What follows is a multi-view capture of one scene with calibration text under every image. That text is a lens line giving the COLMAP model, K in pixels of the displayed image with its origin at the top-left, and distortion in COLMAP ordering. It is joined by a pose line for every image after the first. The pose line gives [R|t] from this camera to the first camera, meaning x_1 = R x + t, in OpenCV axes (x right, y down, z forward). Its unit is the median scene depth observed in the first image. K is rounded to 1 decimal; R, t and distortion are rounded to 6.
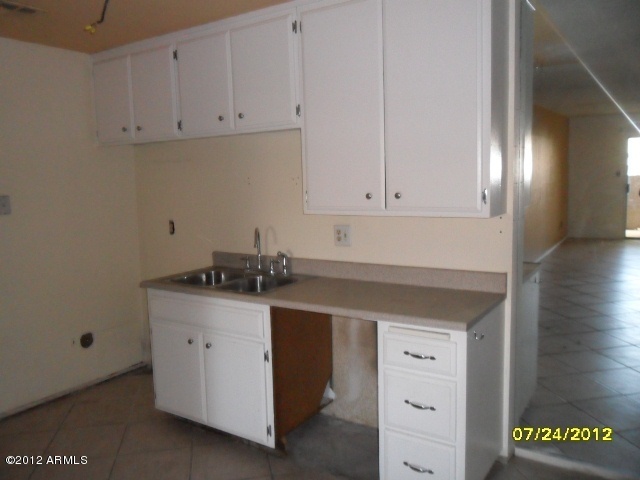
lens RADIAL K [[522.2, 0, 326.1], [0, 522.2, 240.7], [0, 0, 1]] dist [-0.015816, -0.002011]
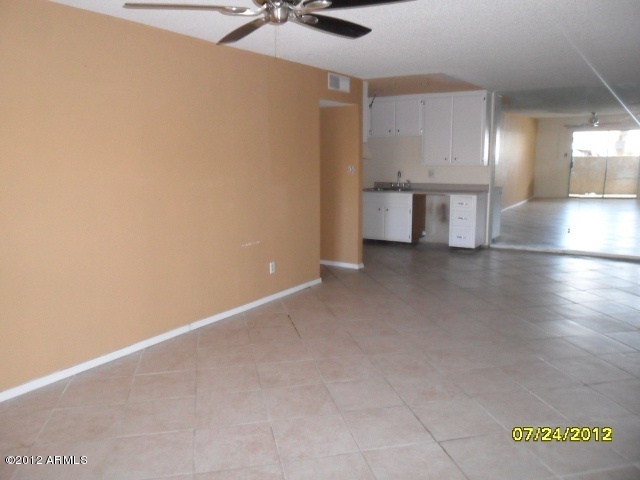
lens RADIAL K [[522.2, 0, 321.7], [0, 522.2, 238.8], [0, 0, 1]] dist [-0.015816, -0.002011]
pose [[0.999862, 0.016253, -0.003300, -0.532512], [-0.016124, 0.999217, 0.036126, 0.241499], [0.003884, -0.036068, 0.999342, -1.779240]]
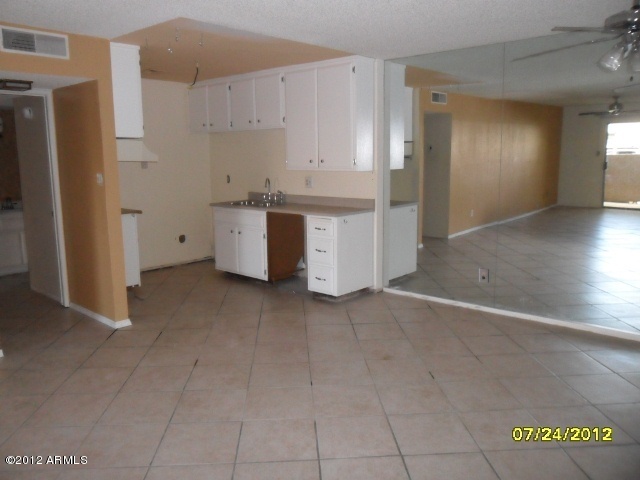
lens RADIAL K [[522.2, 0, 316.5], [0, 522.2, 242.4], [0, 0, 1]] dist [-0.015816, -0.002011]
pose [[0.986734, 0.042060, -0.156802, 0.370840], [-0.033939, 0.997958, 0.054113, 0.106472], [0.158758, -0.048073, 0.986147, -0.924835]]
